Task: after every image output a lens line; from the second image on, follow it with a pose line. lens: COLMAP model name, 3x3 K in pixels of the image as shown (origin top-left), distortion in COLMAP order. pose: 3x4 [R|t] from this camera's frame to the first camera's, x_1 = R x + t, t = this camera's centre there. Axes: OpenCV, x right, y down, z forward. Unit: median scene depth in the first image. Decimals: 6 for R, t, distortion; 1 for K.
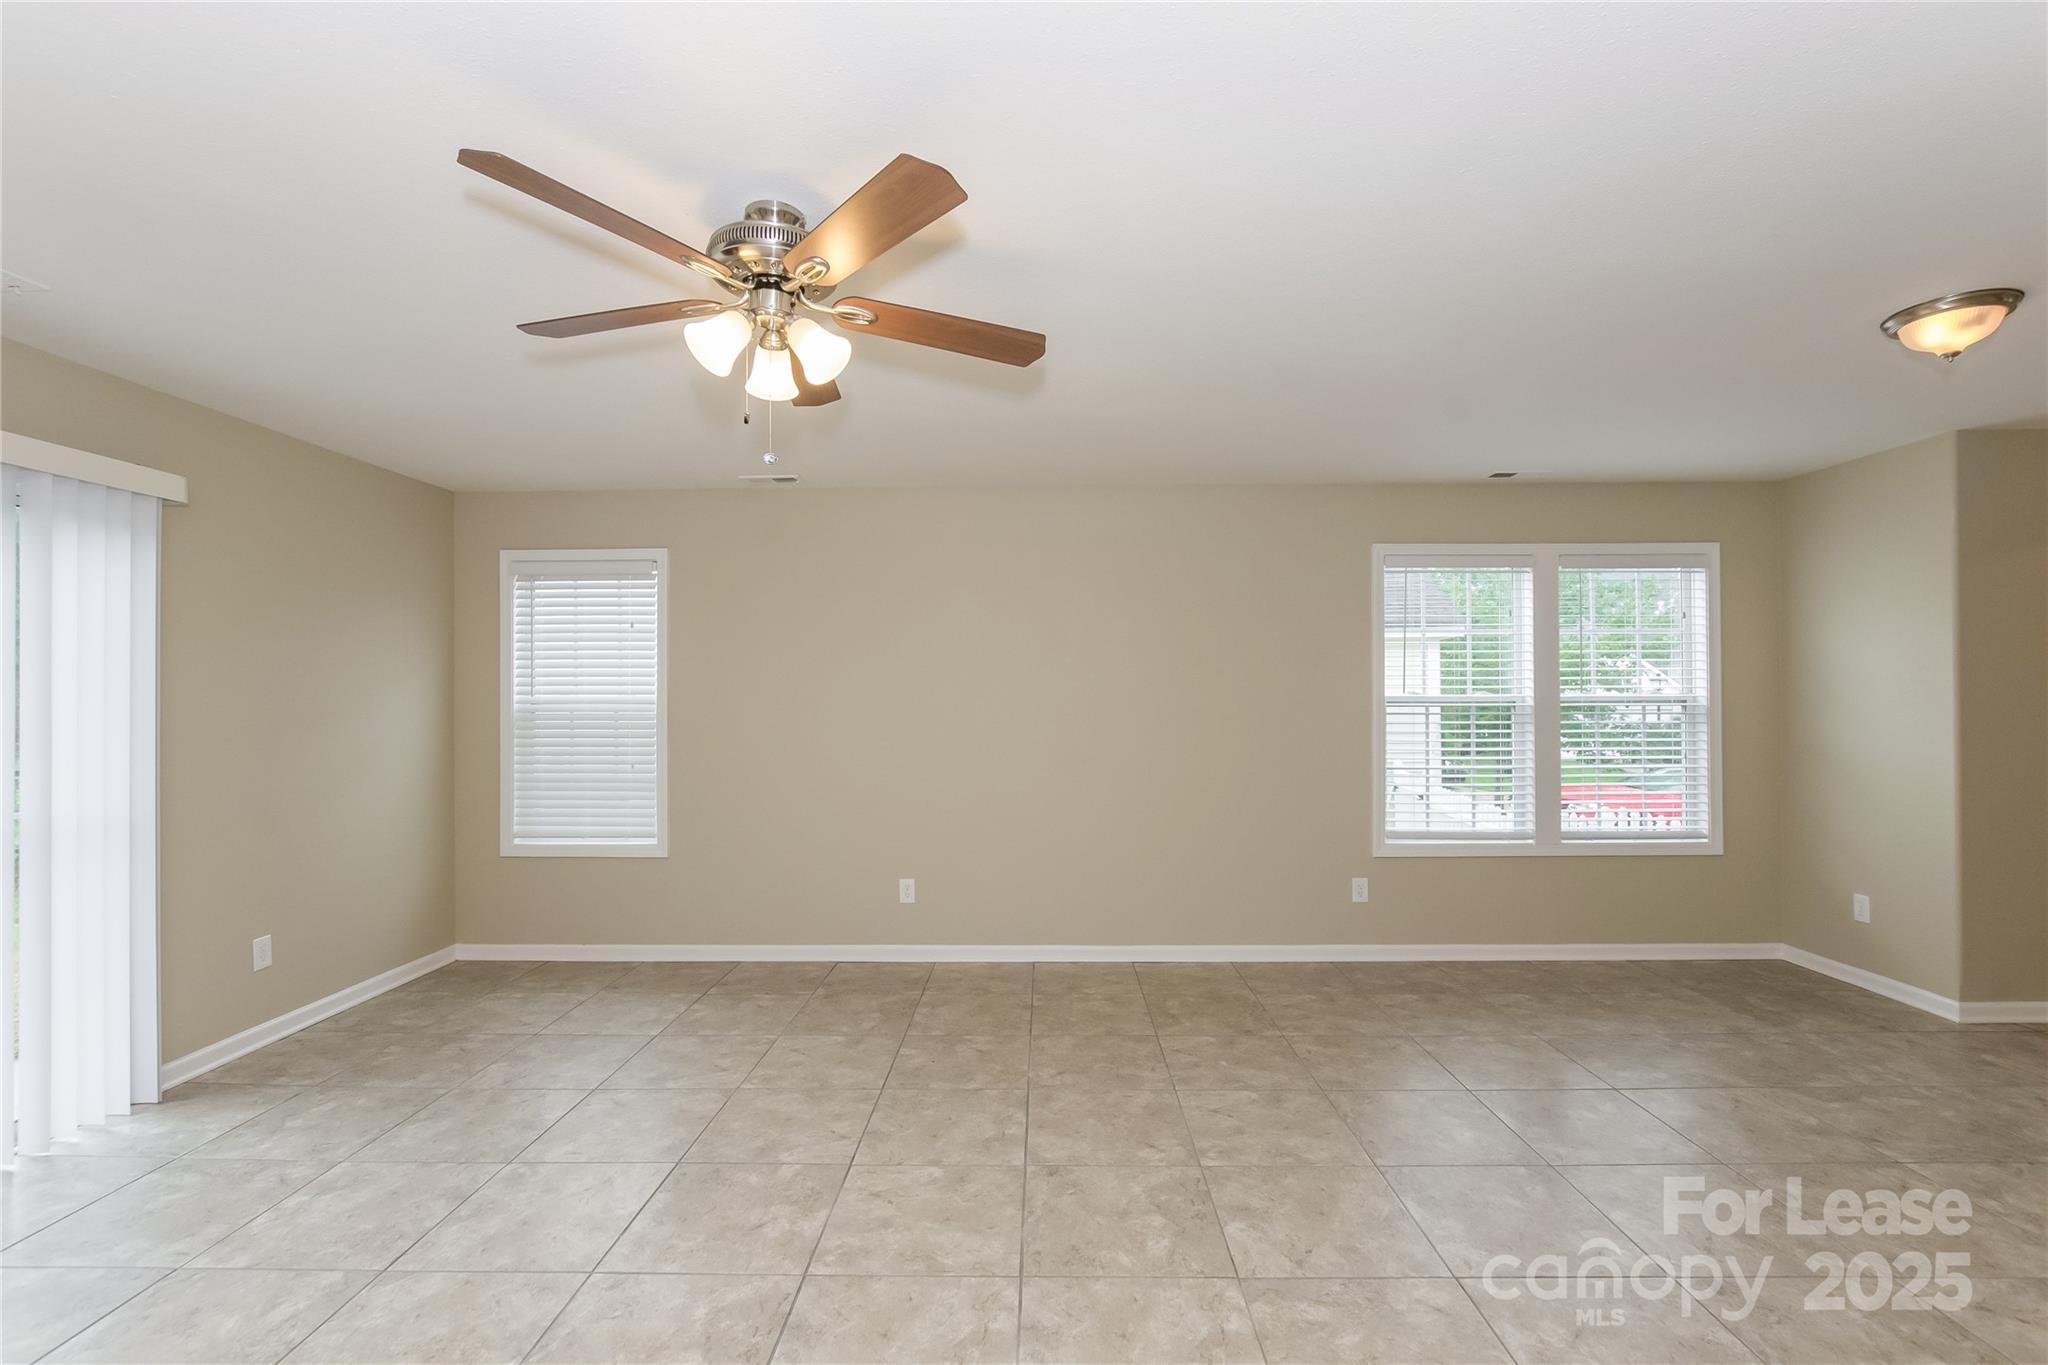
lens RADIAL K [[897.9, 0, 1024.9], [0, 897.9, 696.7], [0, 0, 1]] dist [-0.023436, 0.005011]
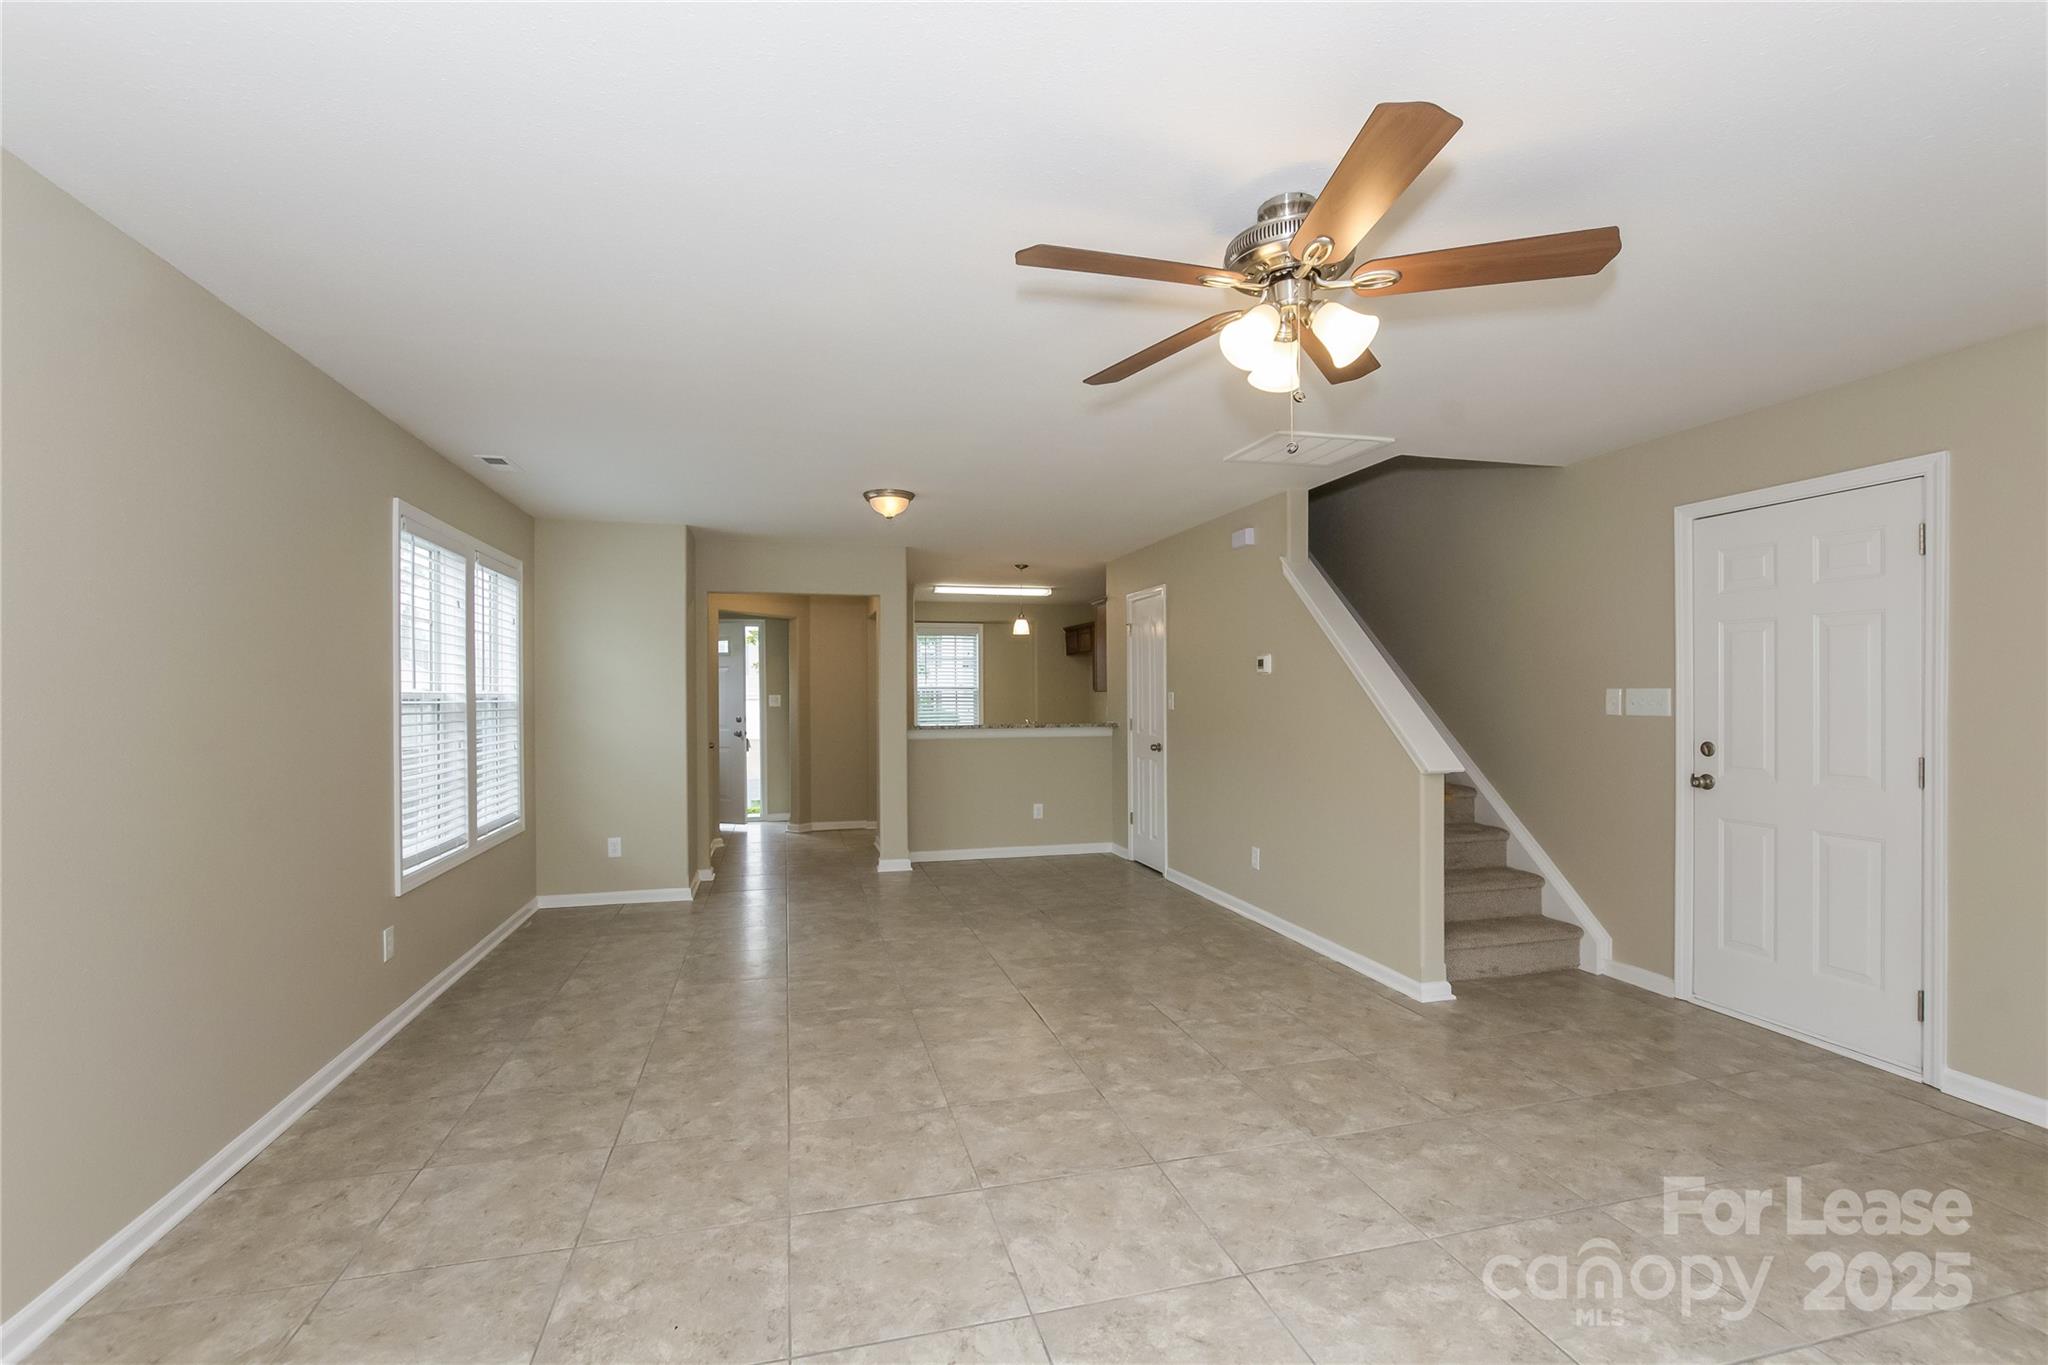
lens RADIAL K [[897.9, 0, 1024.9], [0, 897.9, 696.7], [0, 0, 1]] dist [-0.023436, 0.005011]
pose [[-0.273923, 0.001446, 0.961750, -0.661003], [0.006412, 0.999979, 0.000323, 0.008644], [-0.961730, 0.006256, -0.273927, 0.881612]]
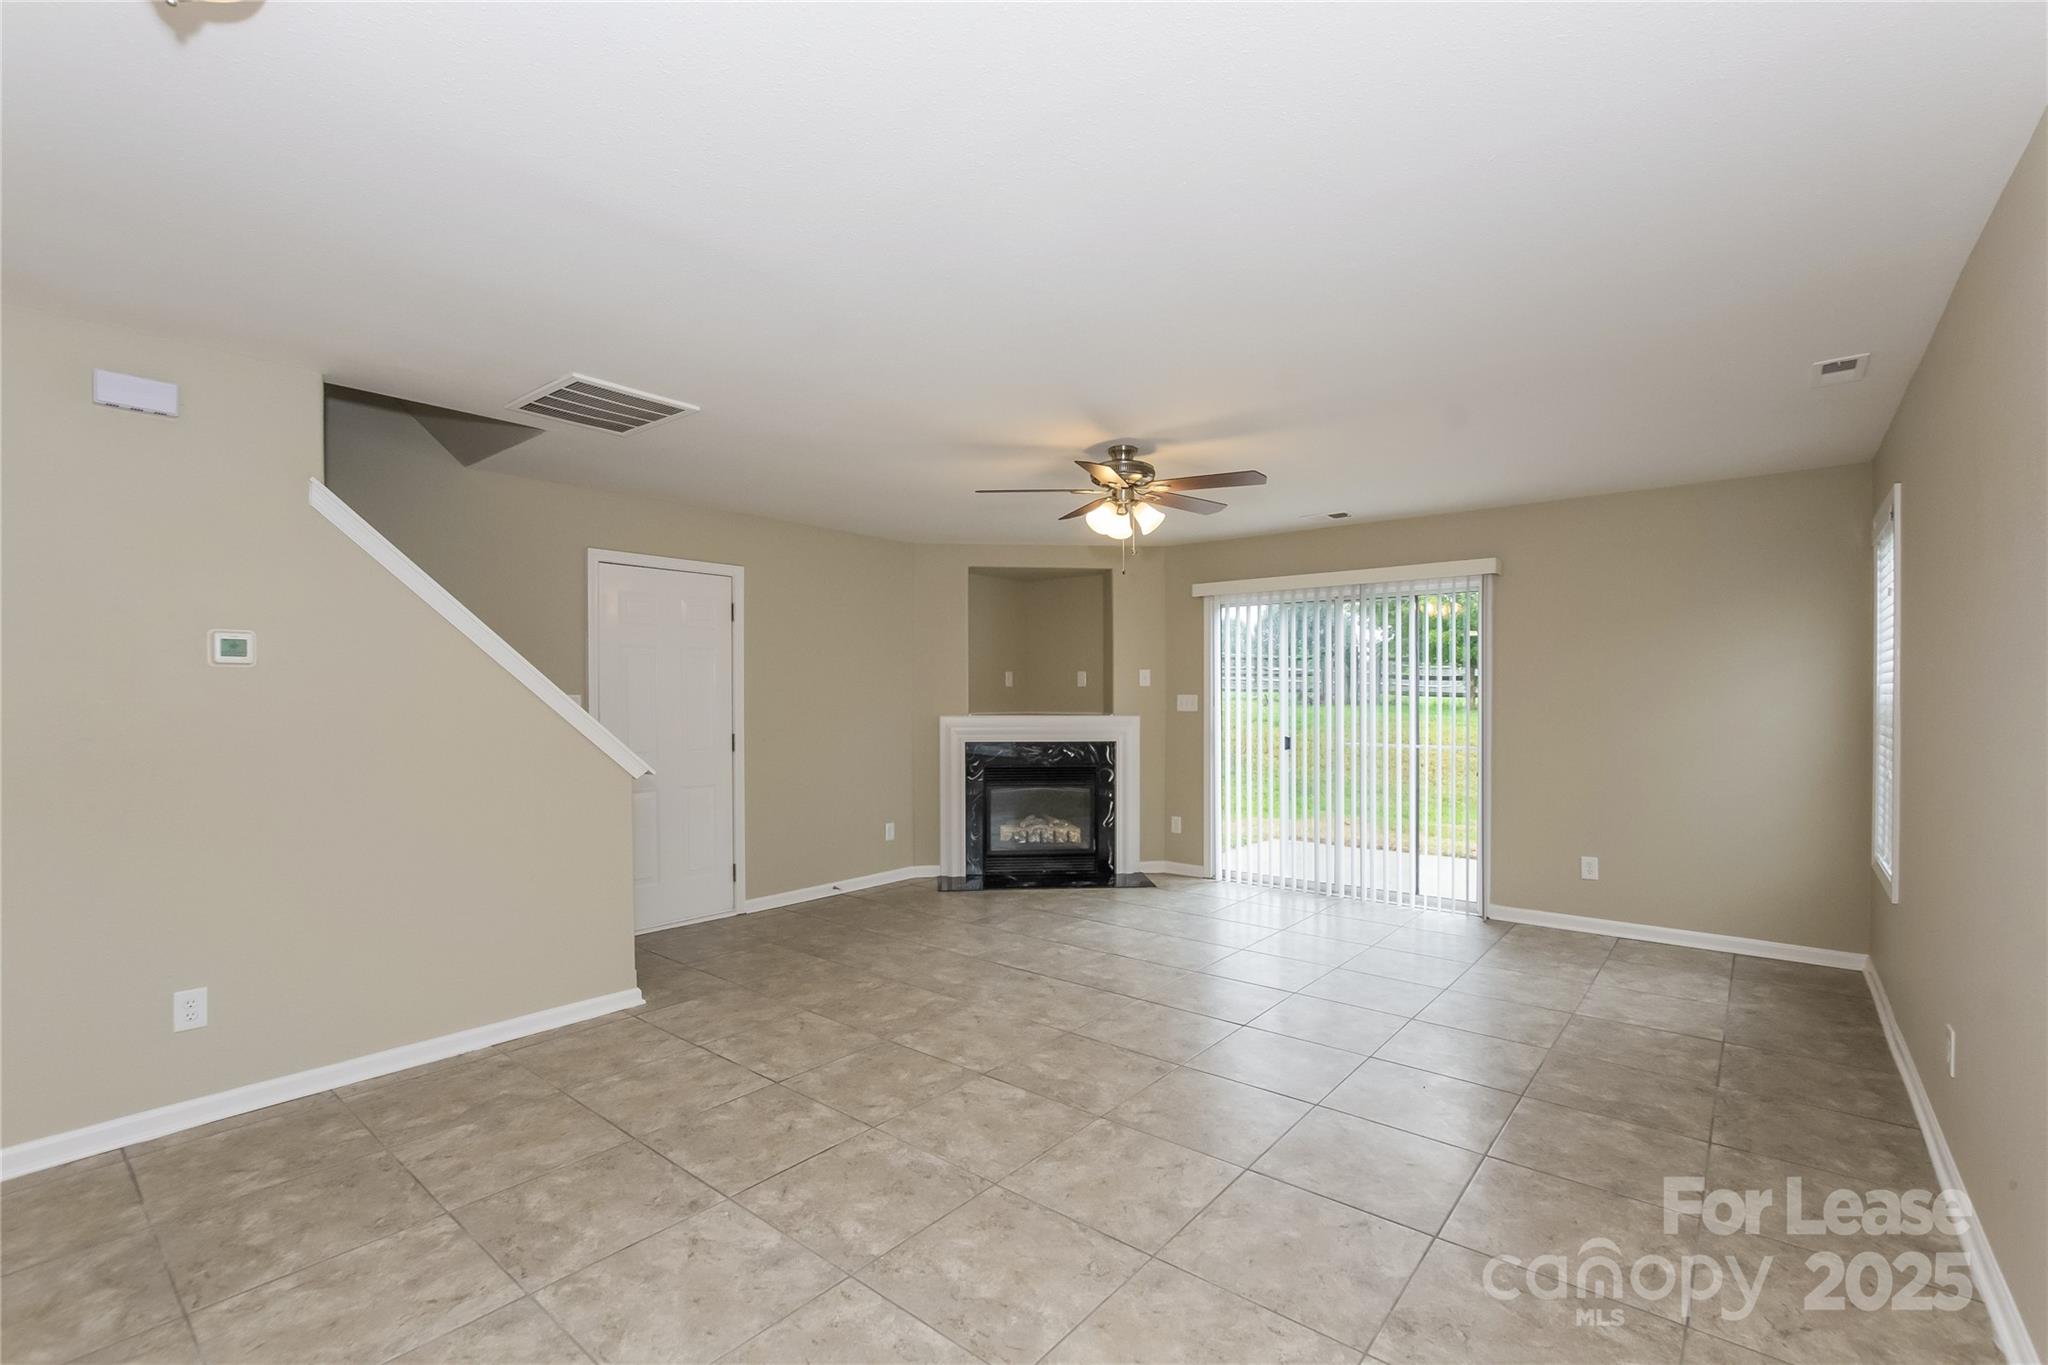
lens RADIAL K [[897.9, 0, 1024.9], [0, 897.9, 696.7], [0, 0, 1]] dist [-0.023436, 0.005011]
pose [[-0.624000, 0.008359, -0.781379, 0.806831], [0.005153, 0.999965, 0.006583, 0.001352], [0.781407, 0.000082, -0.624022, 1.172642]]
